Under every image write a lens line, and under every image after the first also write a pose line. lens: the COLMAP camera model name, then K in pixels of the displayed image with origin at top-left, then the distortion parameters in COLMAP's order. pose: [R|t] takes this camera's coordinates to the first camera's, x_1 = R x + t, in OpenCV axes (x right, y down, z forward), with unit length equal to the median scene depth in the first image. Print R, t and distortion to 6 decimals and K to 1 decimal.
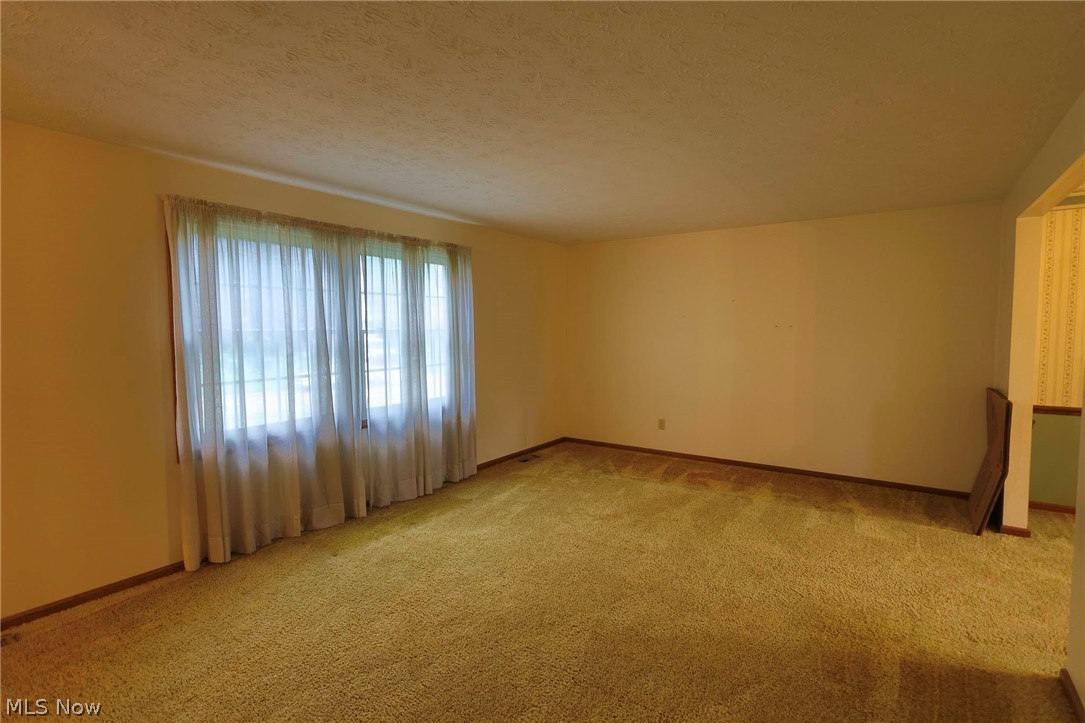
lens RADIAL K [[533.5, 0, 542.5], [0, 533.5, 361.5], [0, 0, 1]] dist [0.004081, 0.001170]
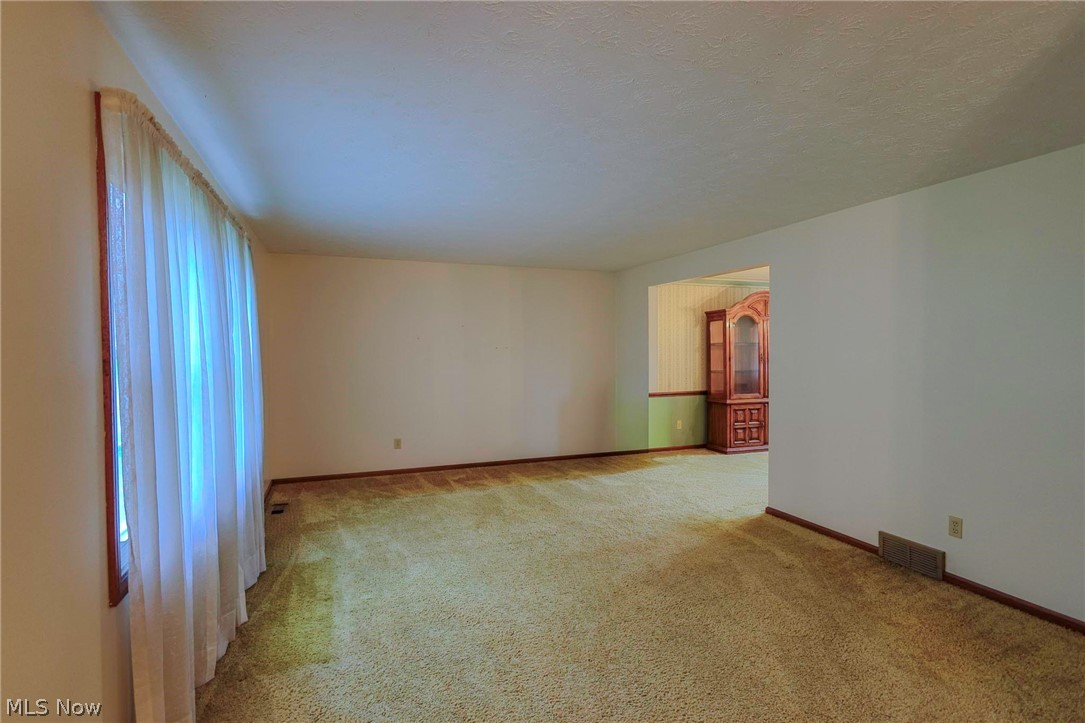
lens RADIAL K [[533.5, 0, 542.5], [0, 533.5, 361.5], [0, 0, 1]] dist [0.004081, 0.001170]
pose [[0.565460, -0.021320, 0.824500, -0.597820], [0.057239, 0.998270, -0.013442, -0.012940], [-0.822787, 0.054795, 0.565702, 0.237721]]
